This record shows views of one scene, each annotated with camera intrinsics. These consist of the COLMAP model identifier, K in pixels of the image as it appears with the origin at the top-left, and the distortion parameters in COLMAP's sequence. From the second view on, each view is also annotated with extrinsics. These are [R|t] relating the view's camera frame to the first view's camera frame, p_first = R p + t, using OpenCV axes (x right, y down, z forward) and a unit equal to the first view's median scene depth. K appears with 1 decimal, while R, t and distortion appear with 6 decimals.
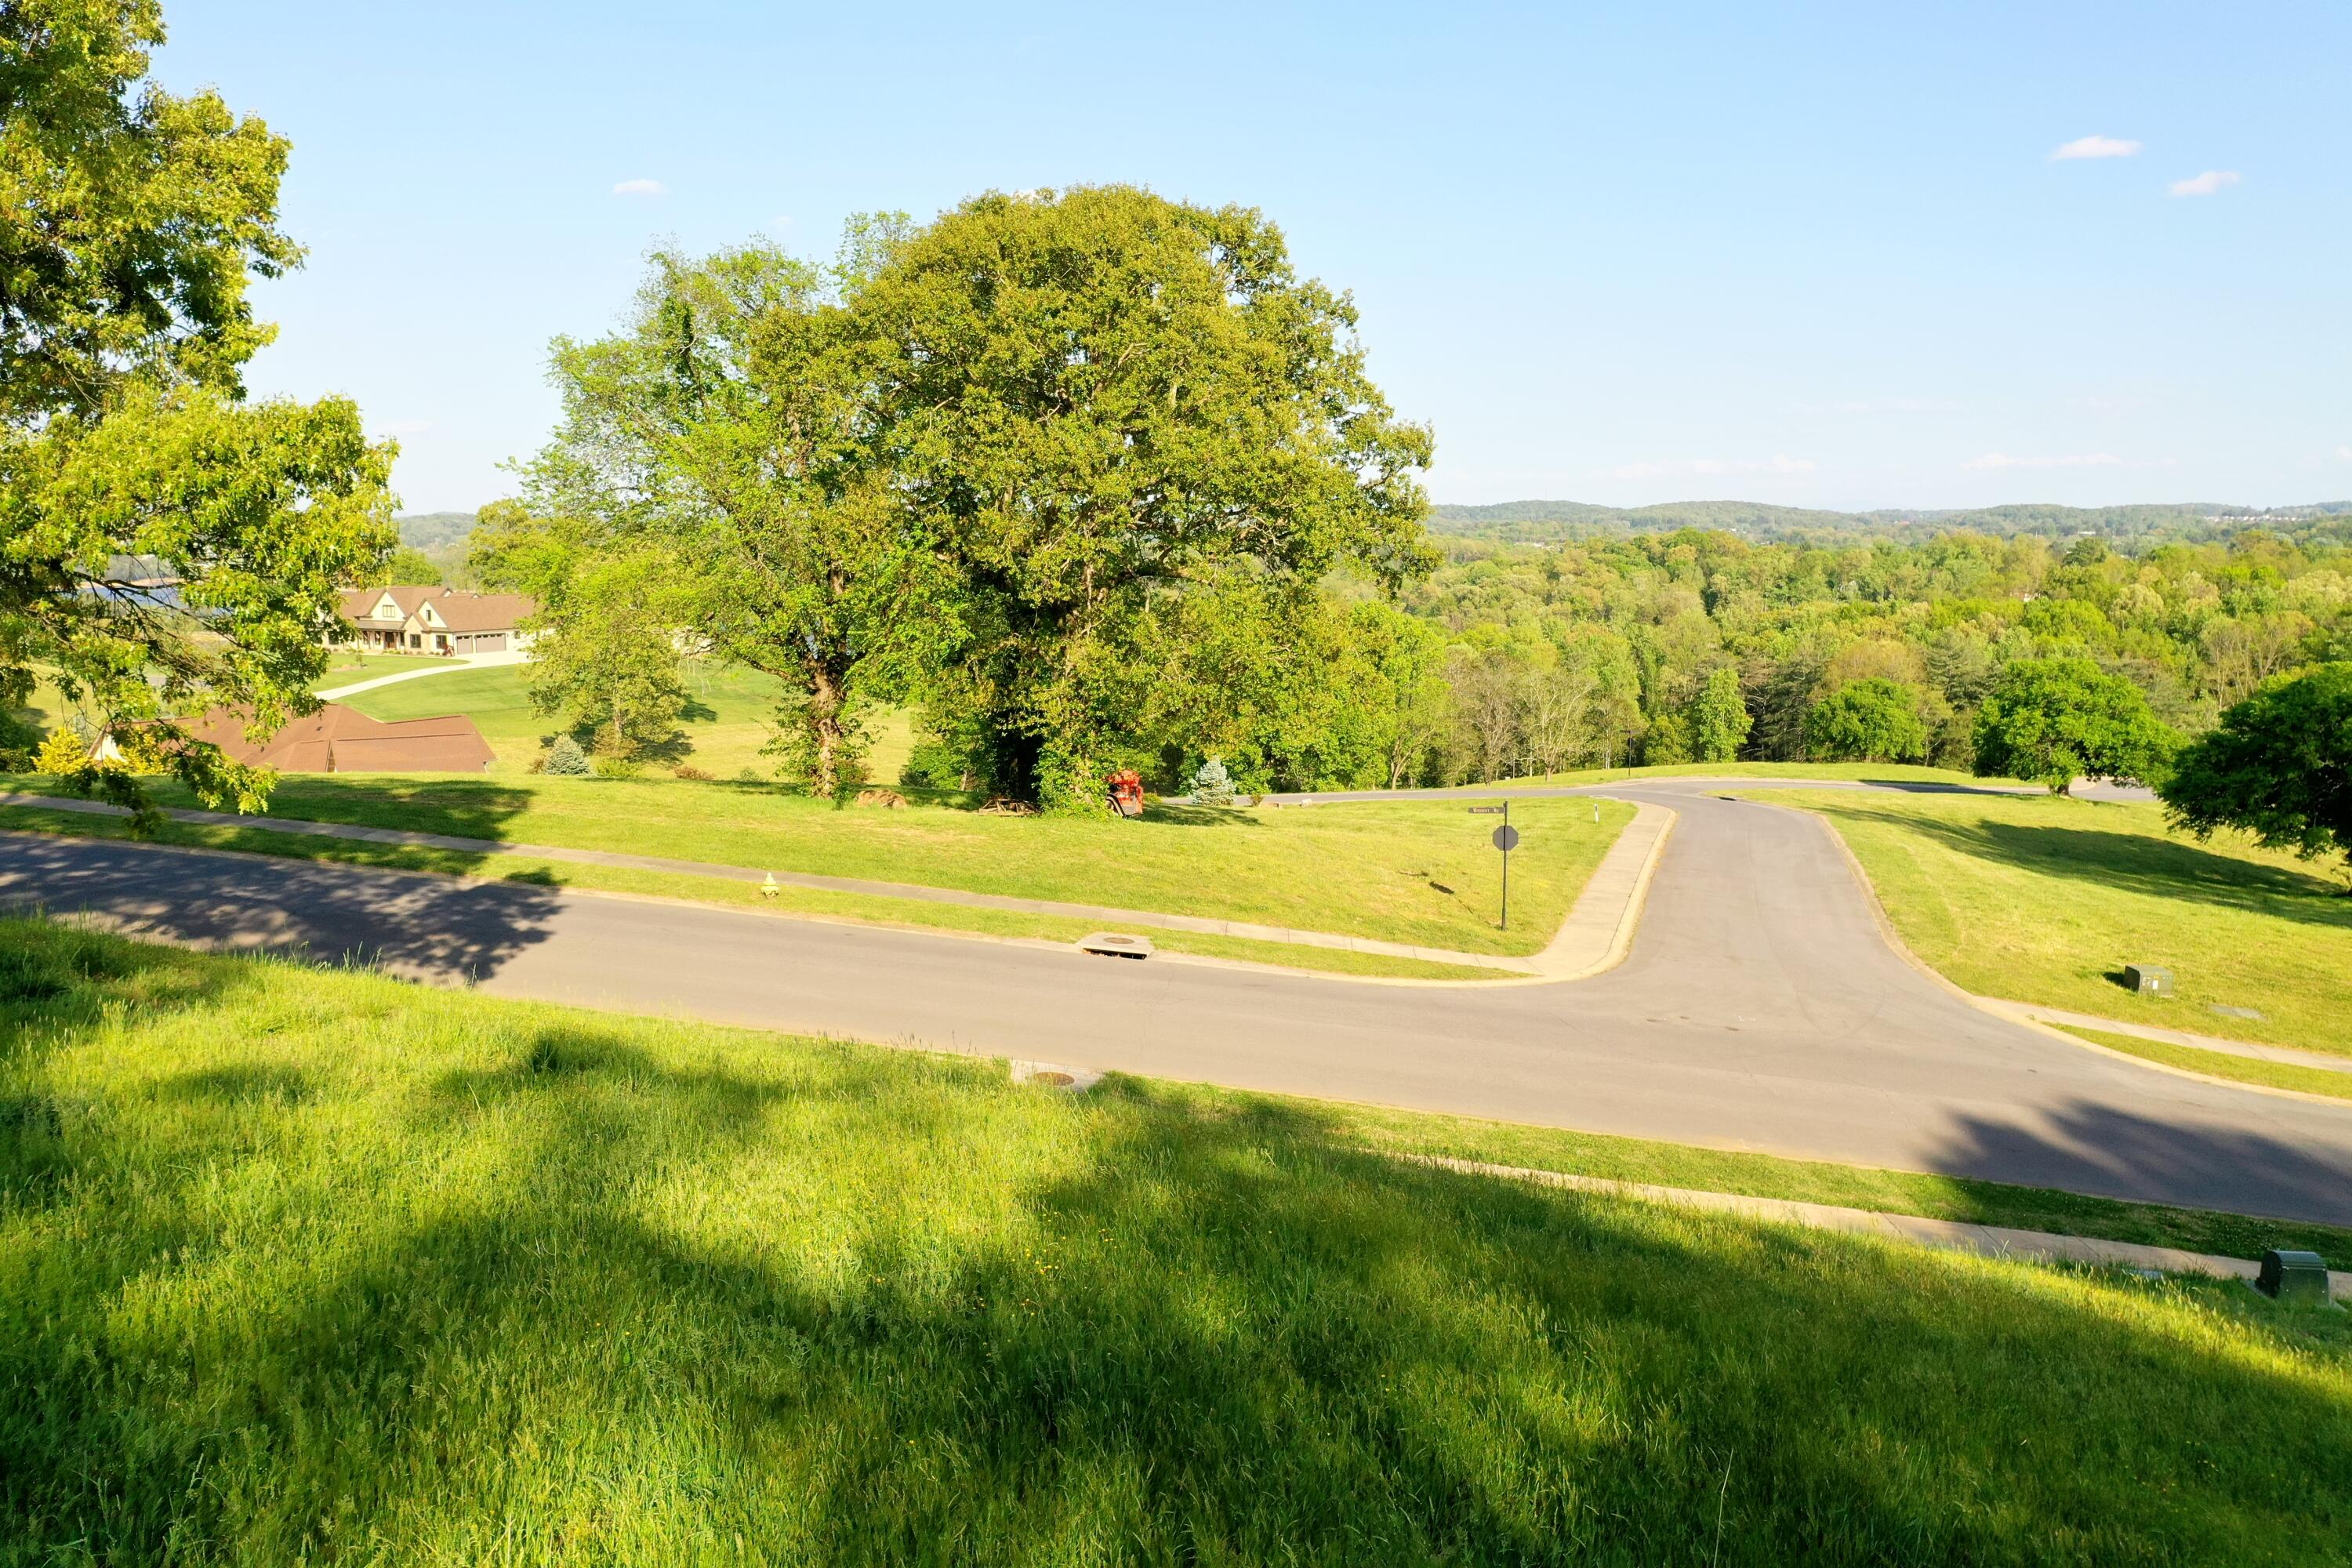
lens RADIAL K [[1864.2, 0, 1180.1], [0, 1864.2, 786.8], [0, 0, 1]] dist [0.003528, 0.006153]
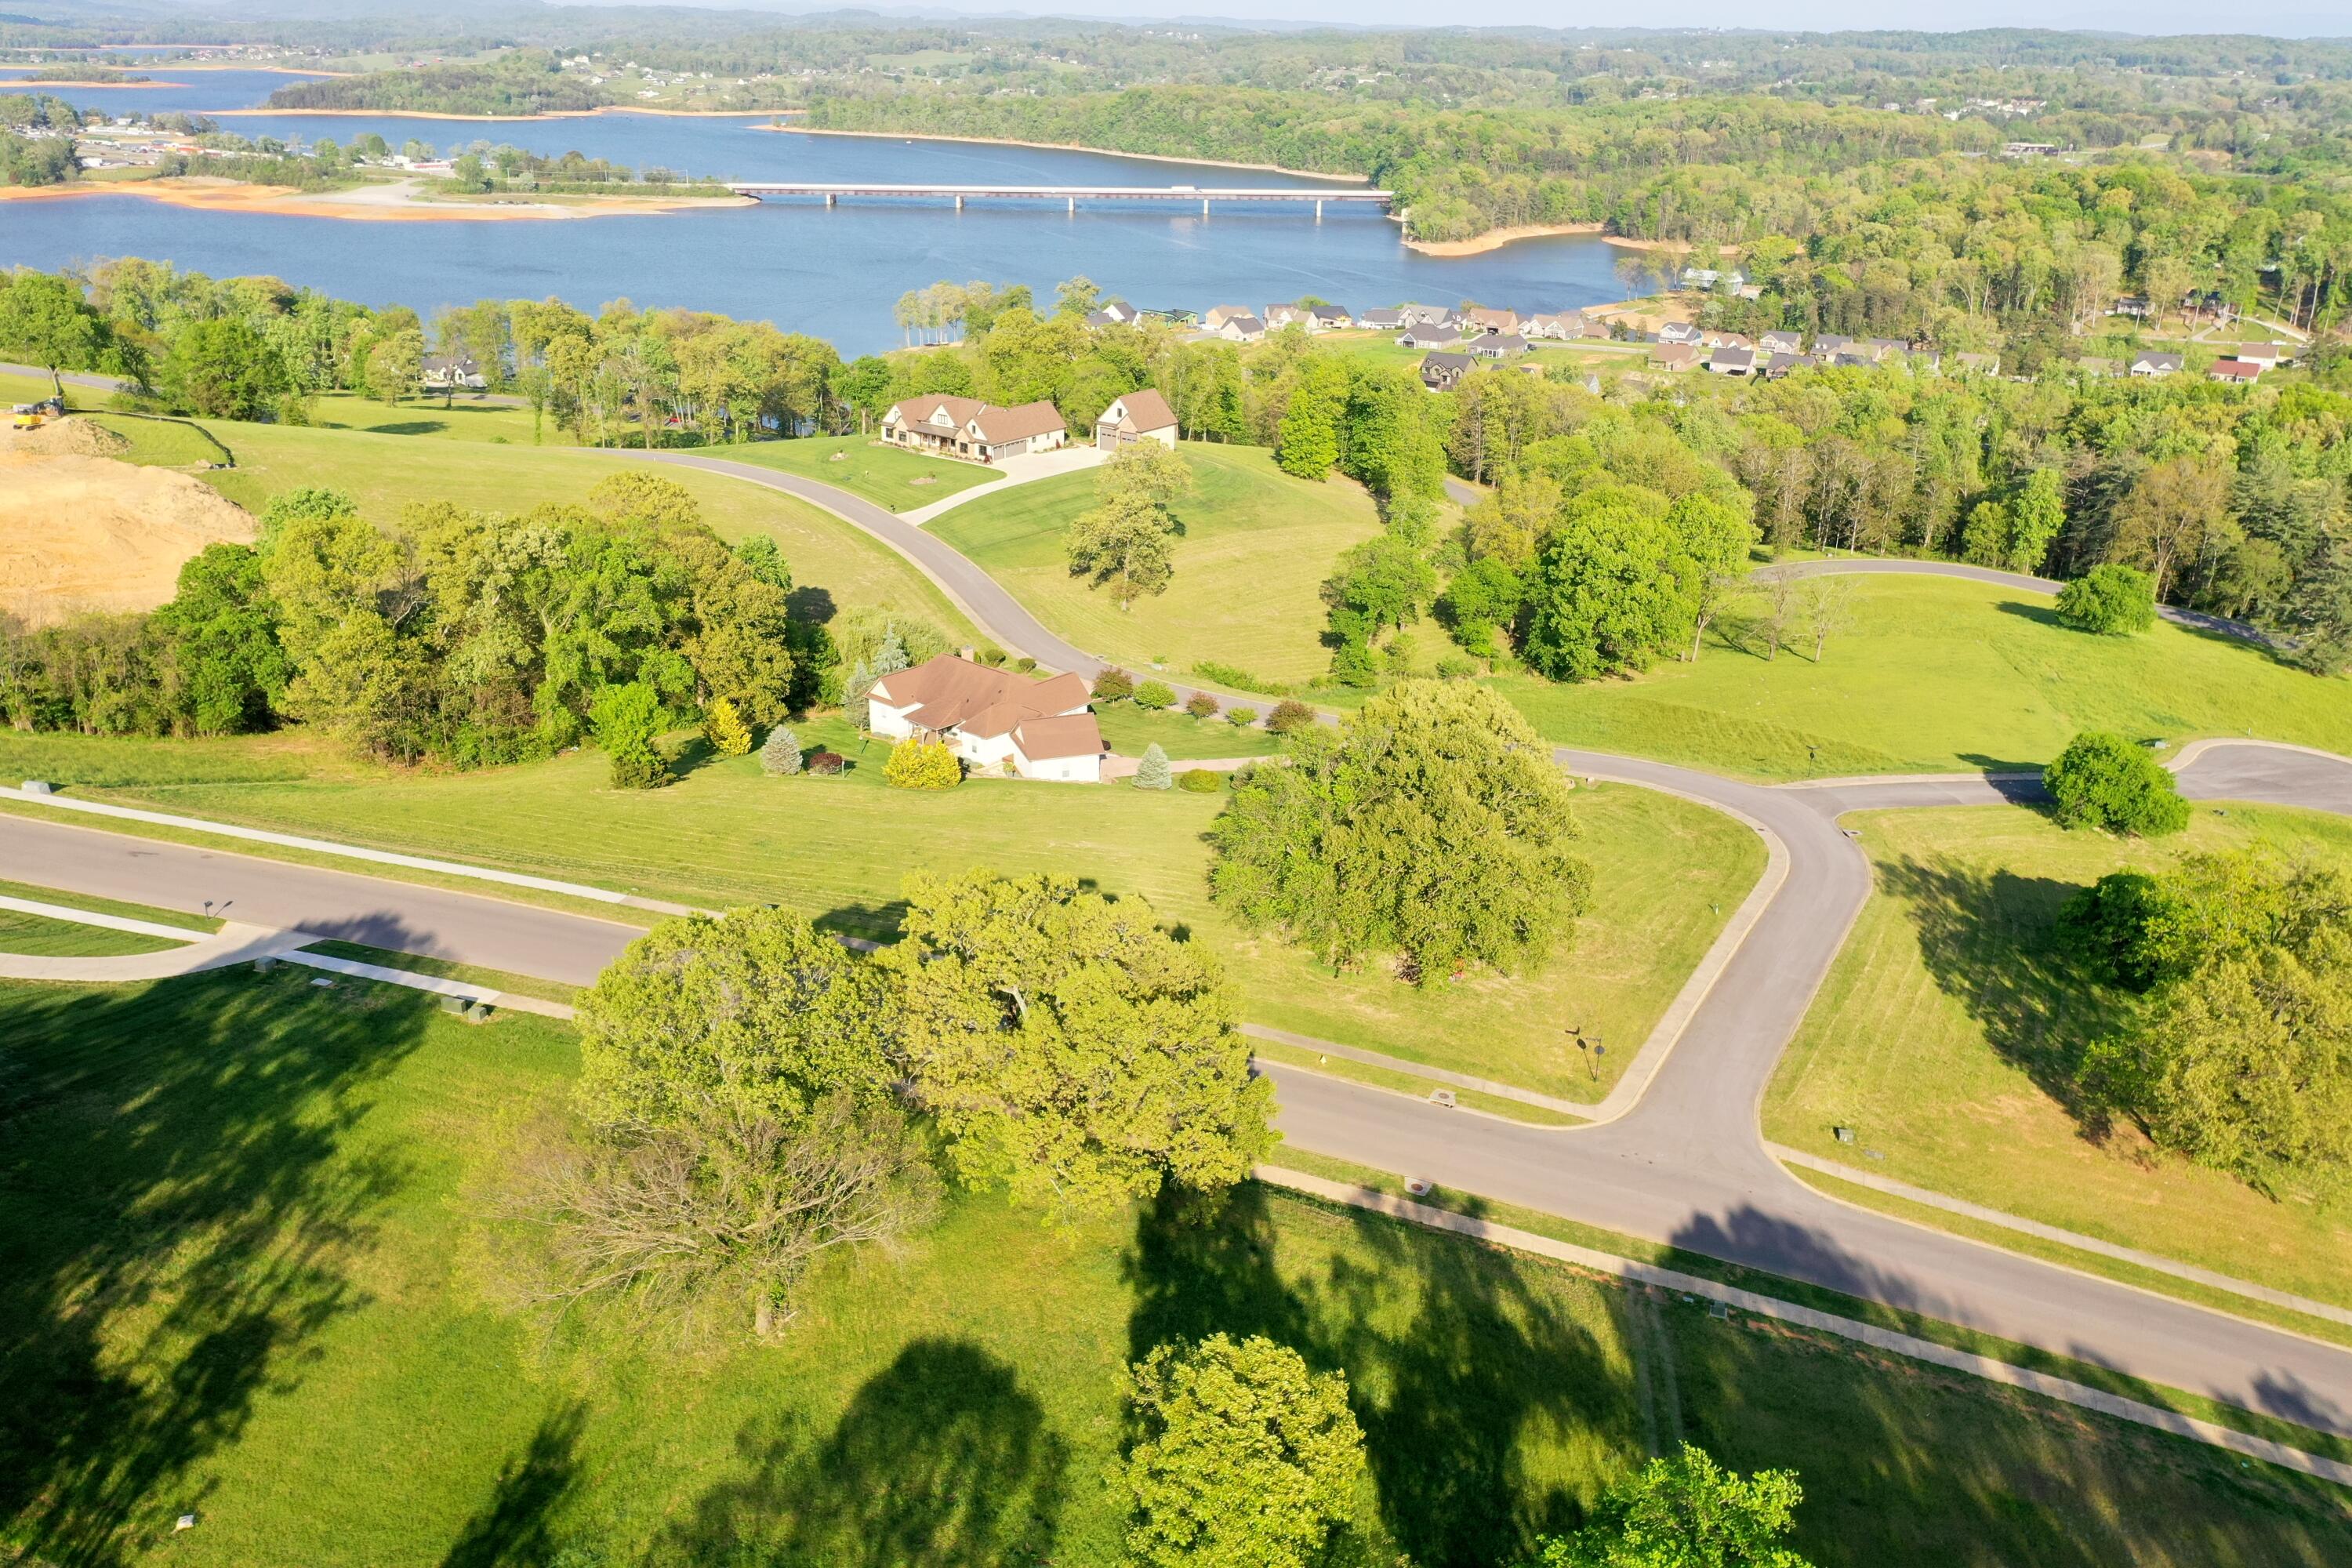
lens RADIAL K [[1864.2, 0, 1174.5], [0, 1864.2, 778.6], [0, 0, 1]] dist [0.003528, 0.006153]
pose [[0.978082, 0.088553, -0.188451, 0.046126], [-0.040453, 0.968628, 0.245202, -0.896481], [0.204252, -0.232204, 0.950980, -1.432406]]
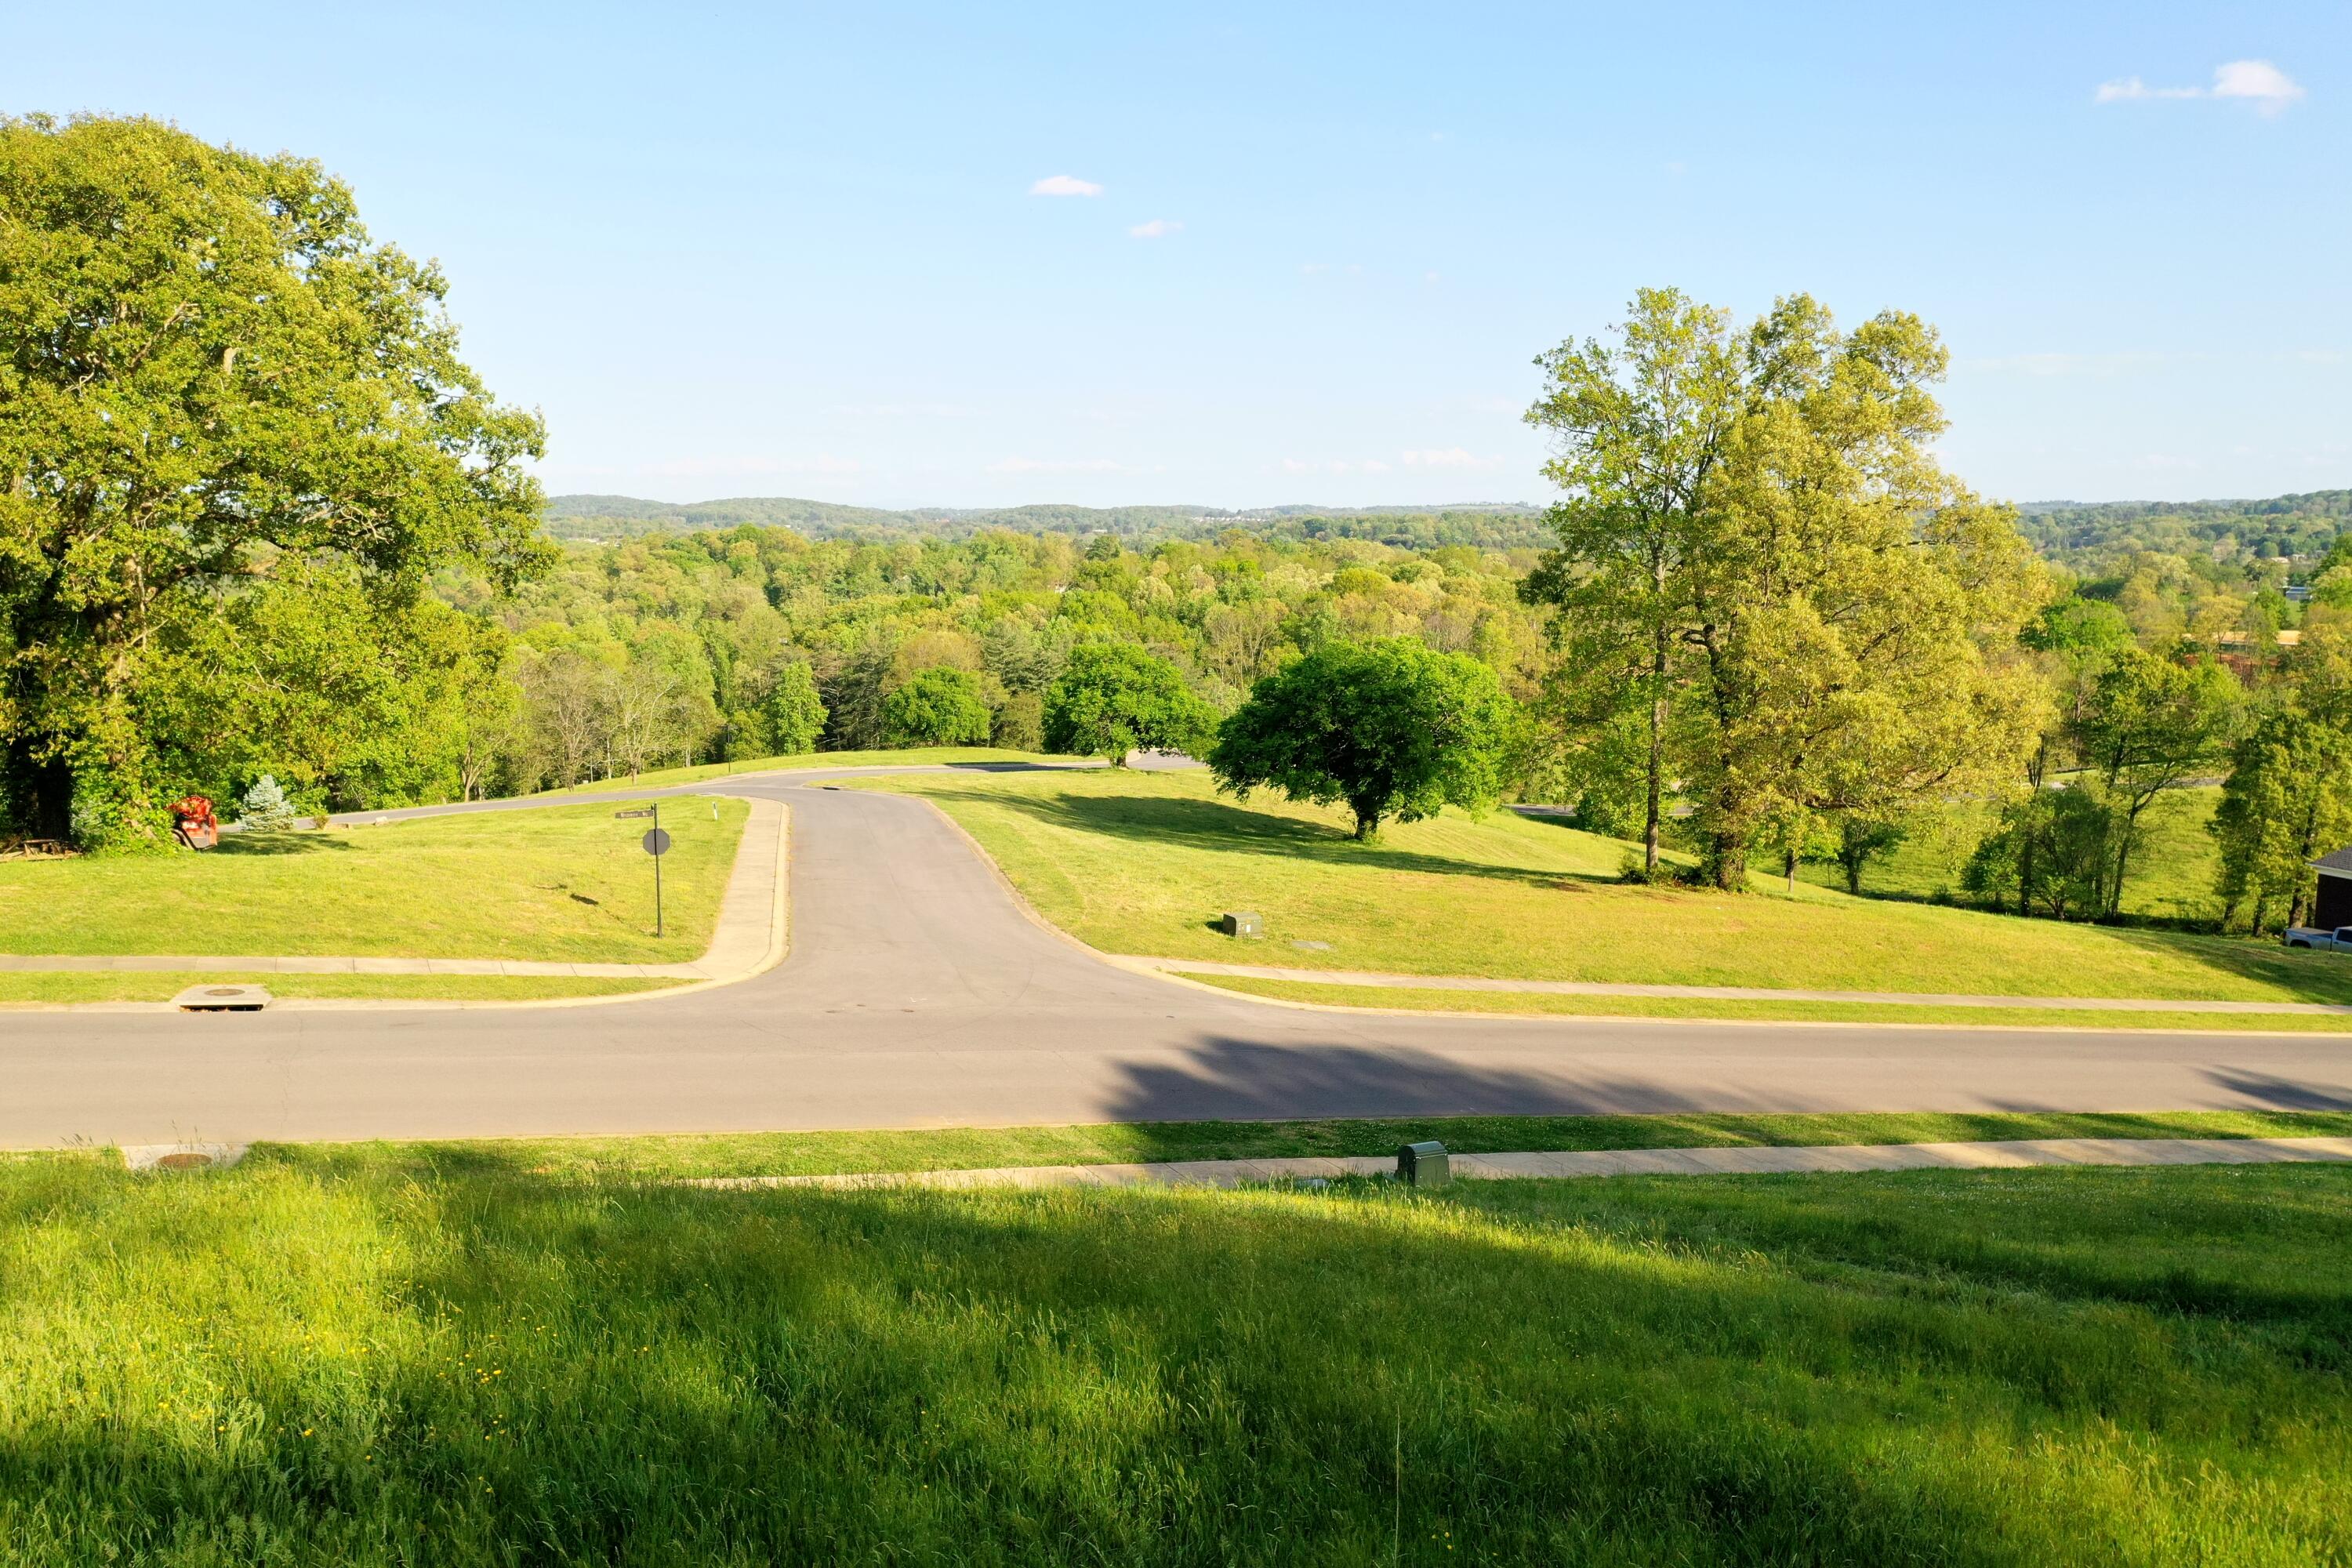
lens RADIAL K [[1864.2, 0, 1176.9], [0, 1864.2, 799.7], [0, 0, 1]] dist [0.003528, 0.006153]
pose [[0.882485, -0.063809, 0.465993, -0.032435], [0.059674, 0.997938, 0.023640, -0.001065], [-0.466540, 0.006946, 0.884473, 0.017320]]
